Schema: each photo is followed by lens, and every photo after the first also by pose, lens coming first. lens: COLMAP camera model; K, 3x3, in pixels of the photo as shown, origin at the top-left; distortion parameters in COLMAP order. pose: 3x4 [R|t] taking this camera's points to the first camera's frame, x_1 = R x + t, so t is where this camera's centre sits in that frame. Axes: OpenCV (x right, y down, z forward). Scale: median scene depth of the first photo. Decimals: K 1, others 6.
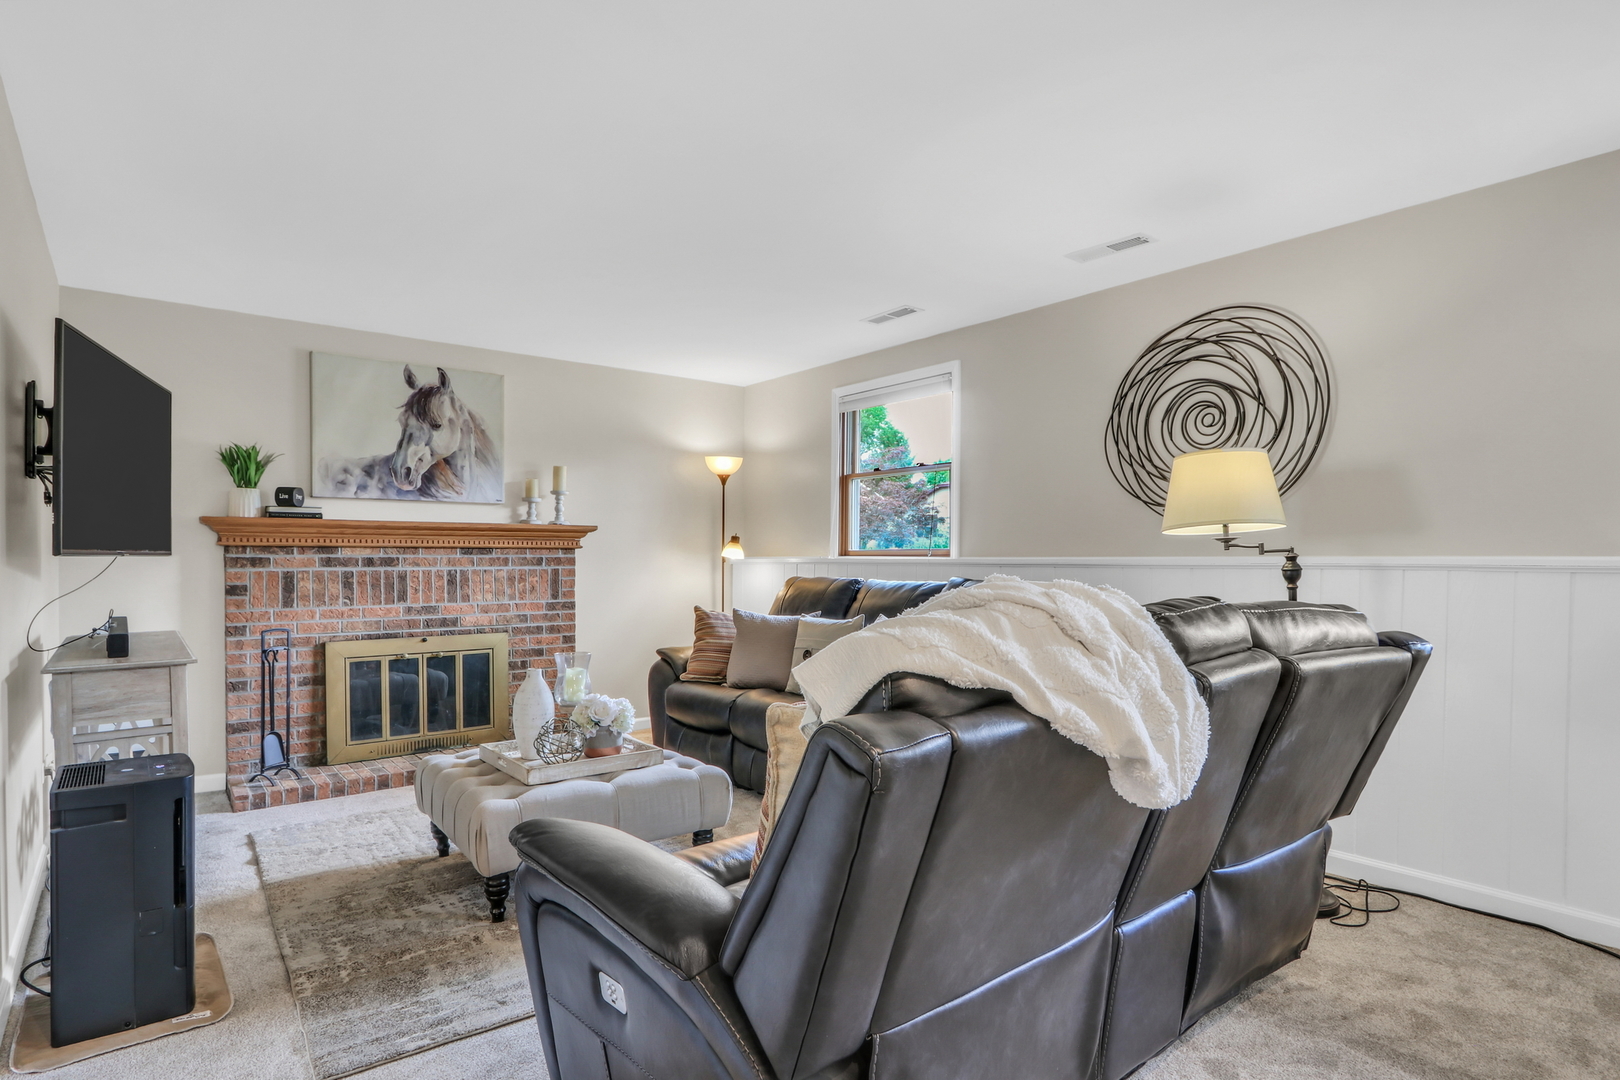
lens RADIAL K [[862.8, 0, 783.7], [0, 862.8, 565.9], [0, 0, 1]] dist [-0.006480, 0.000165]
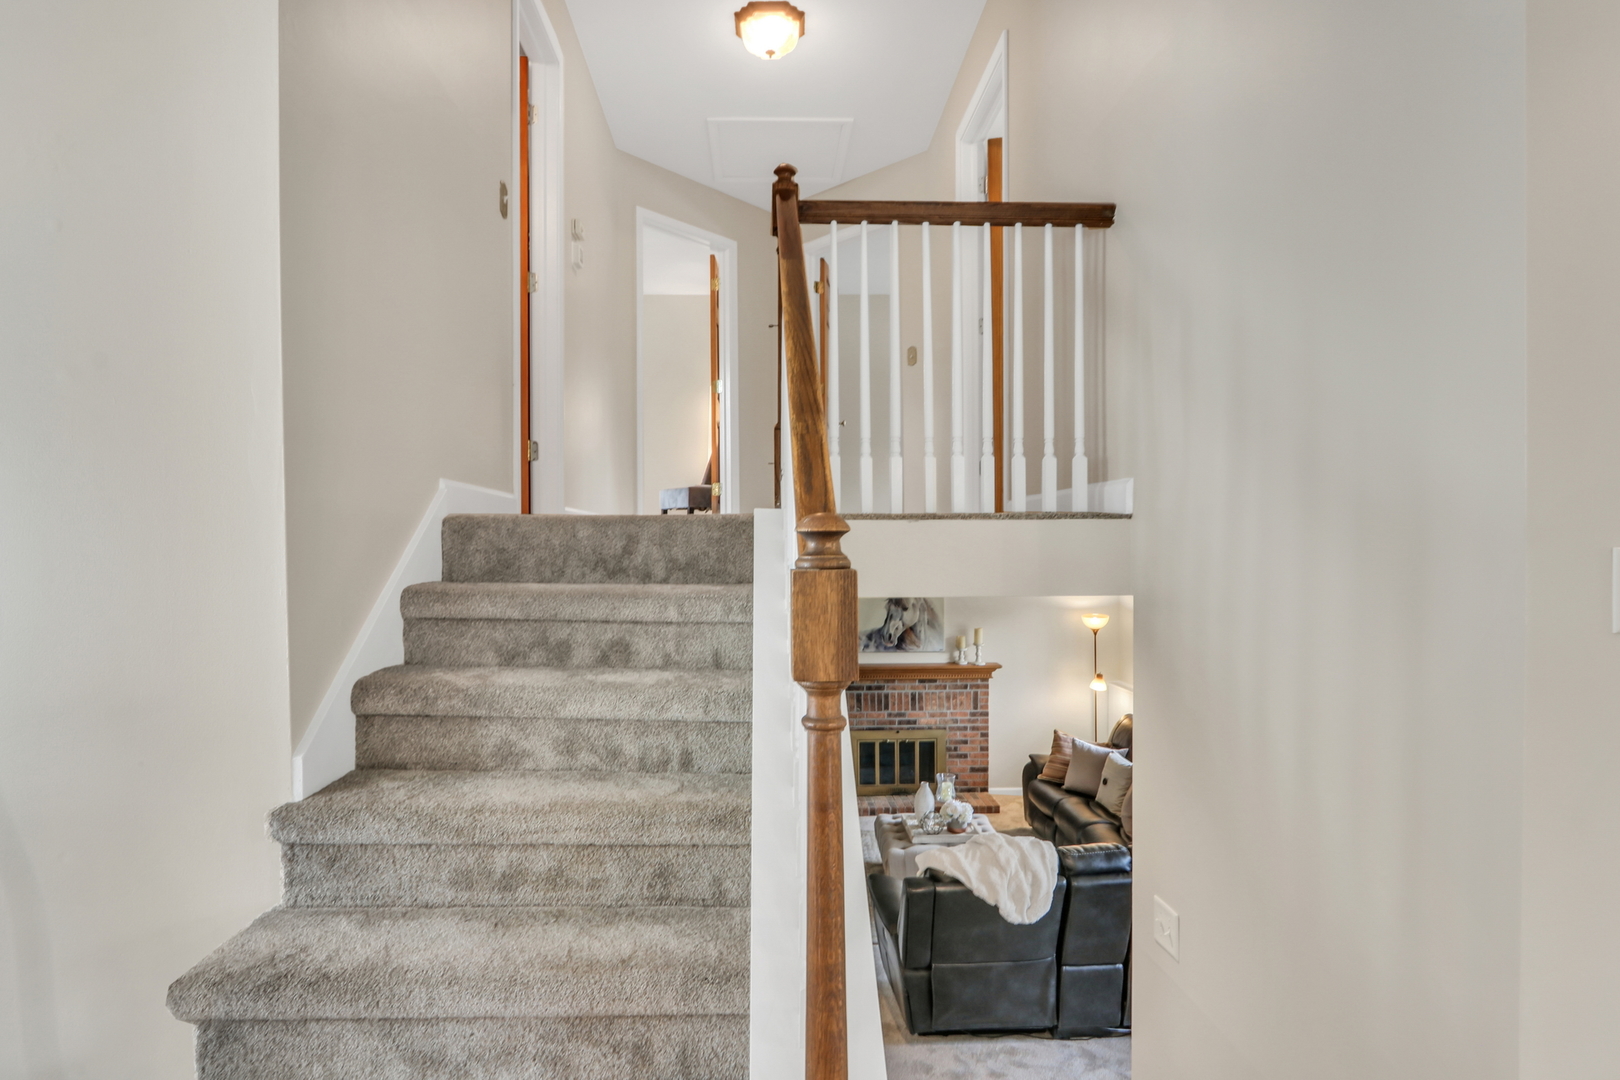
lens RADIAL K [[862.8, 0, 783.7], [0, 862.8, 565.9], [0, 0, 1]] dist [-0.006480, 0.000165]
pose [[0.809832, 0.014556, -0.586482, 0.417213], [0.003305, 0.999563, 0.029371, -0.301463], [0.586653, -0.025724, 0.809430, -0.549238]]
